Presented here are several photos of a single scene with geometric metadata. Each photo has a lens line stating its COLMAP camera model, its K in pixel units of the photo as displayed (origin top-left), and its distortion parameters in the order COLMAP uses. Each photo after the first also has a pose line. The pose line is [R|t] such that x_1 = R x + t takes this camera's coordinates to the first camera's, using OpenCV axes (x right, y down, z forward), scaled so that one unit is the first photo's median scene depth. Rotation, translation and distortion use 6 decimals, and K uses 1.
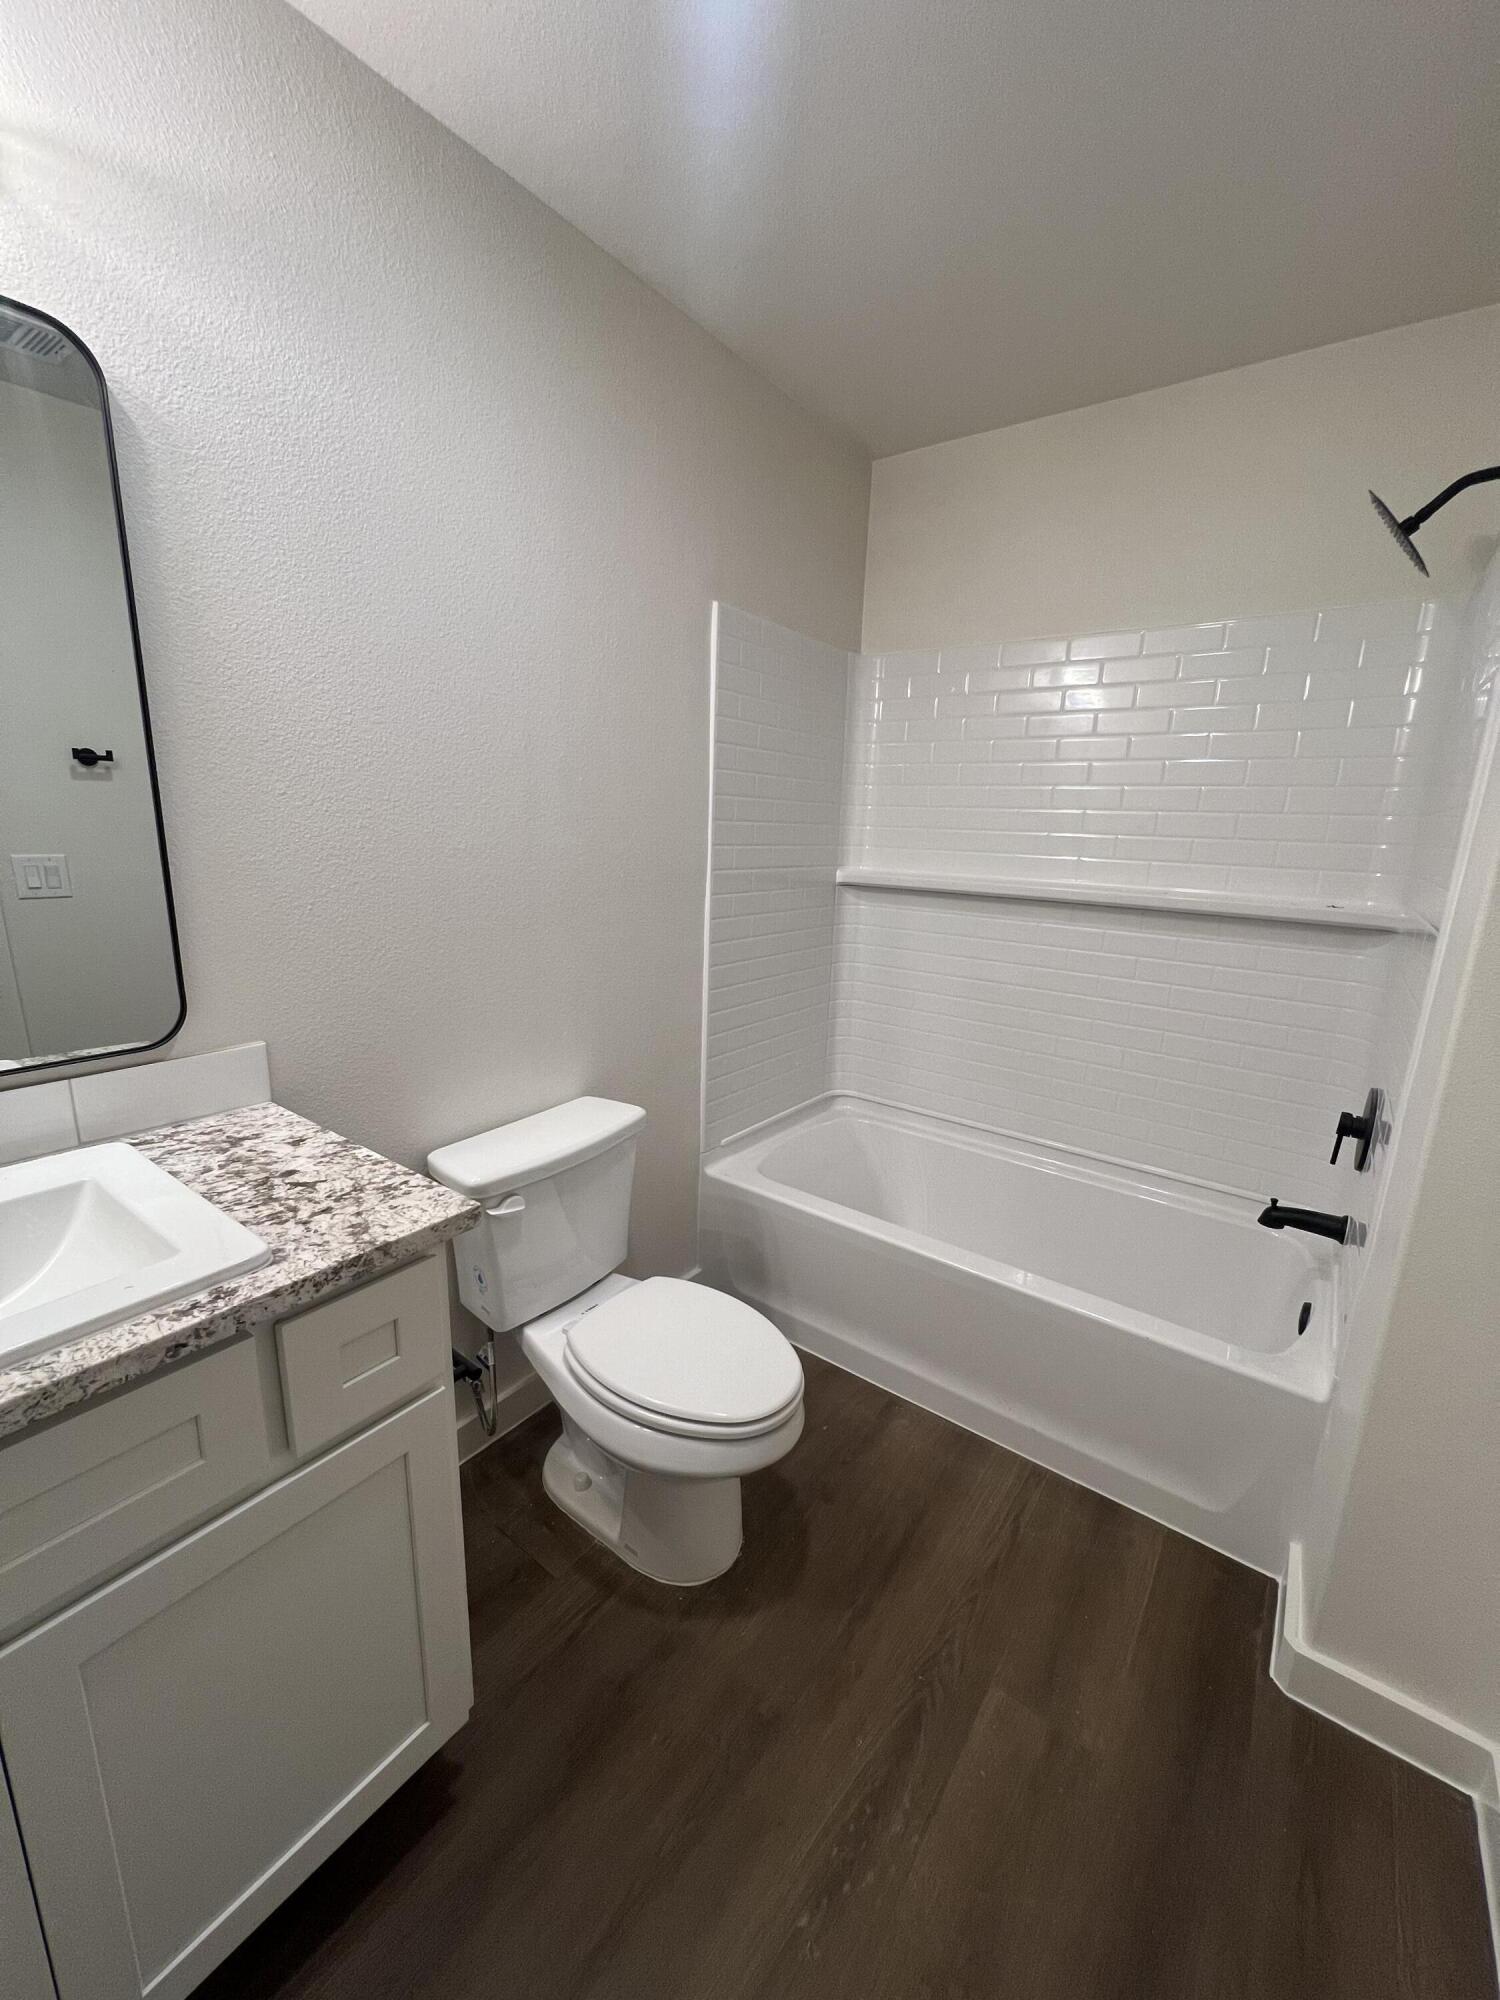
lens RADIAL K [[799.8, 0, 752.5], [0, 799.8, 998.5], [0, 0, 1]] dist [-0.000126, -0.000519]
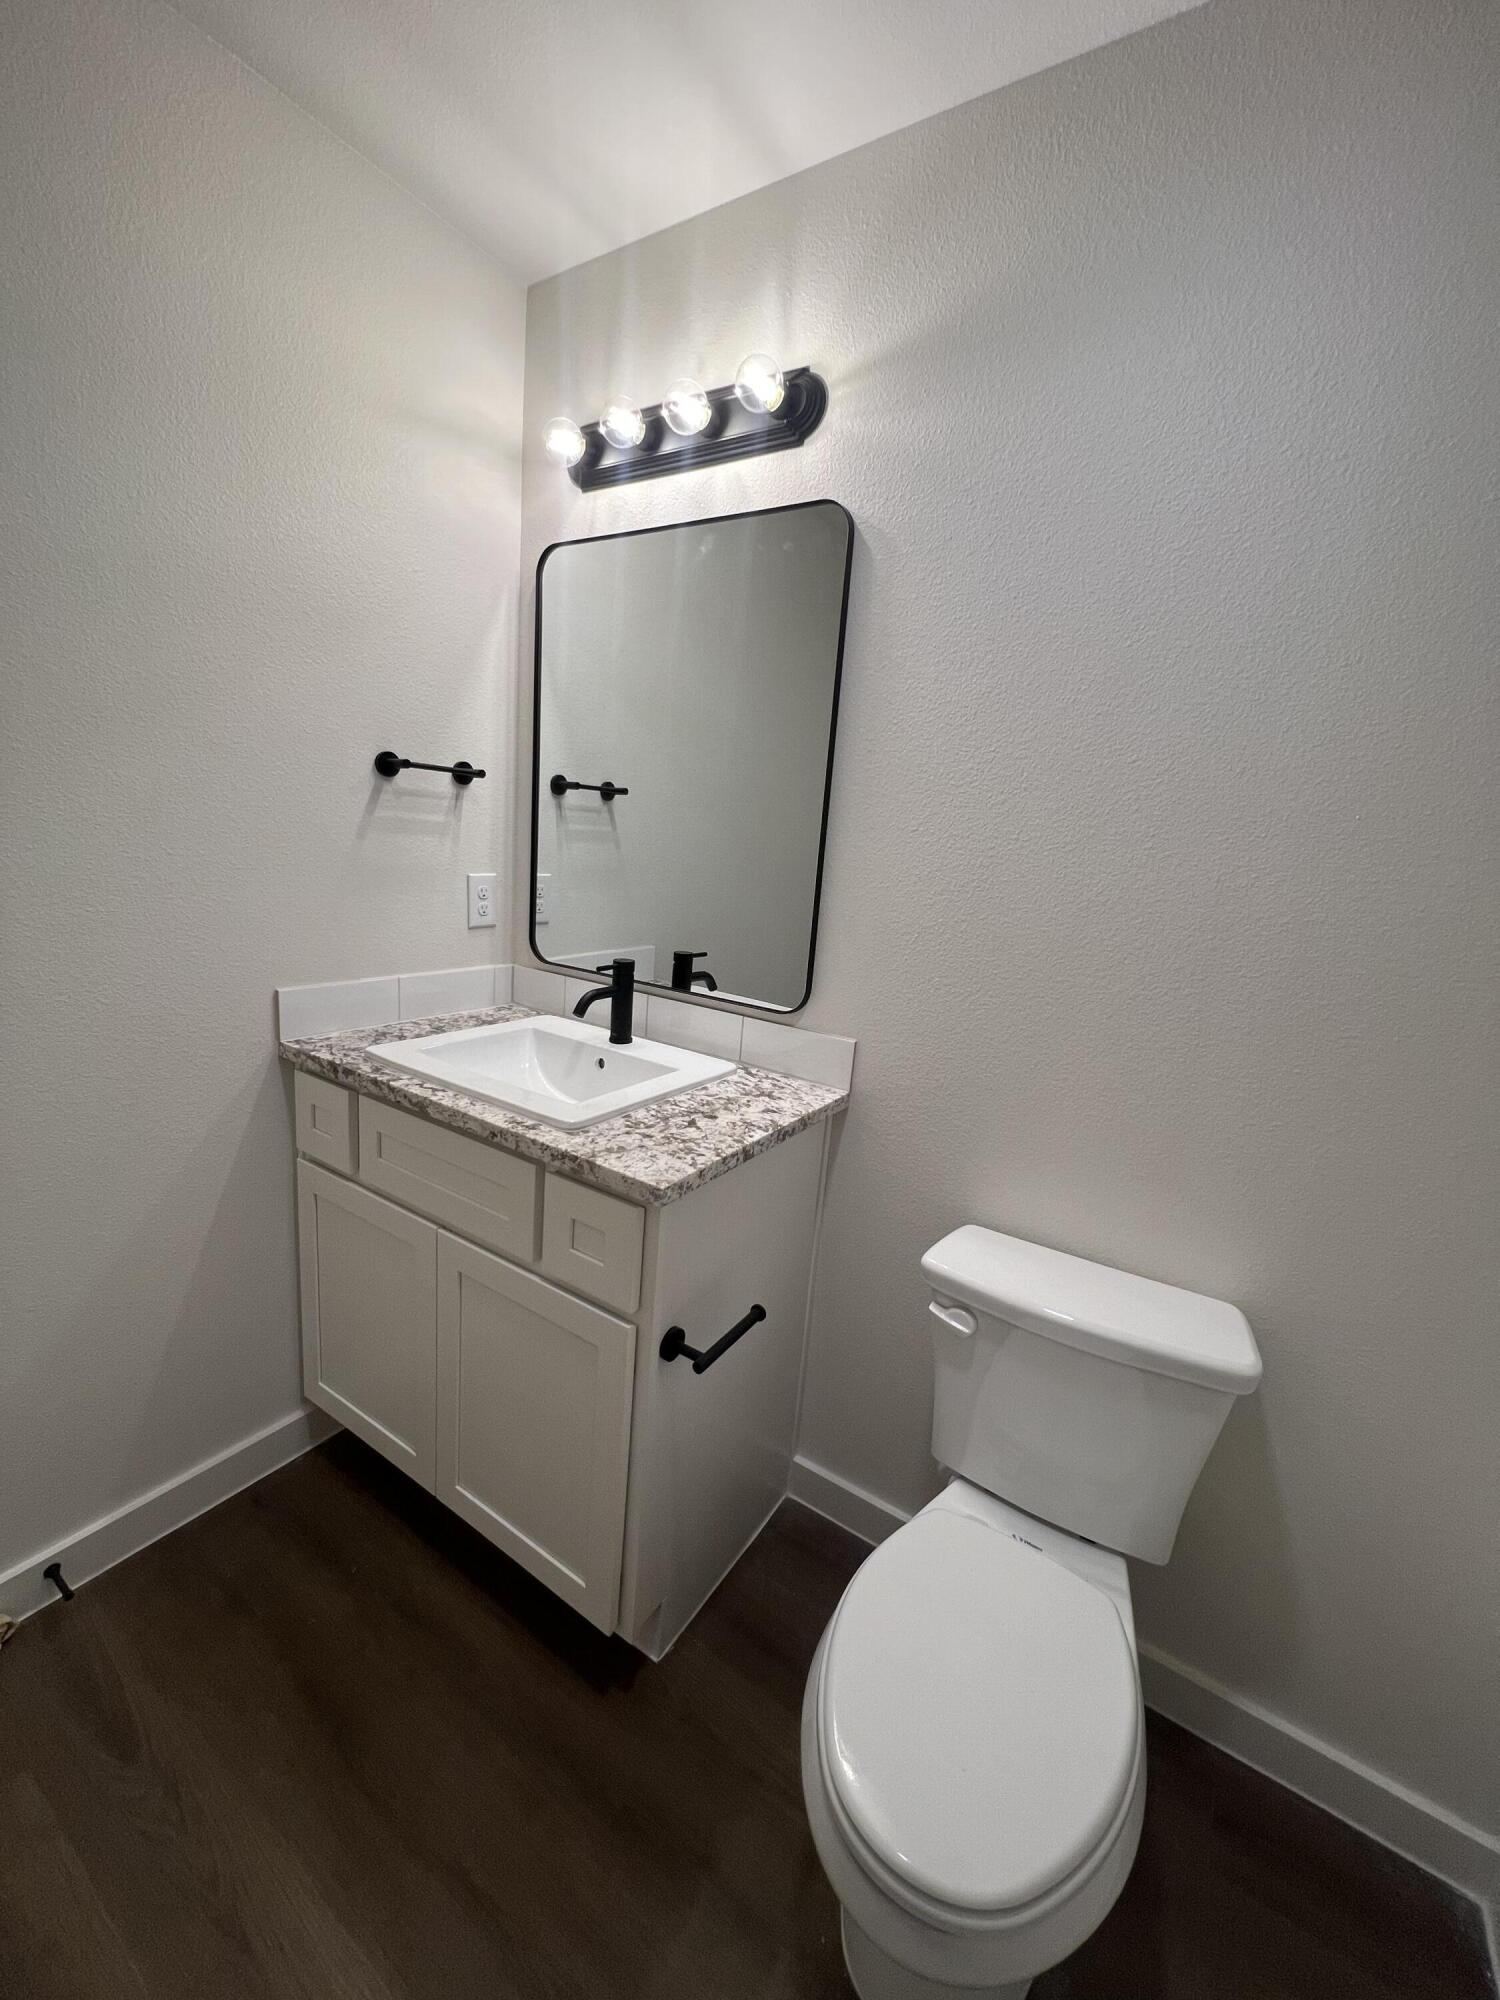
lens RADIAL K [[799.8, 0, 752.5], [0, 799.8, 998.5], [0, 0, 1]] dist [-0.000126, -0.000519]
pose [[0.064055, 0.175645, -0.982367, 0.426151], [-0.293916, 0.944047, 0.149629, -0.111687], [0.953683, 0.279149, 0.112096, 0.596068]]
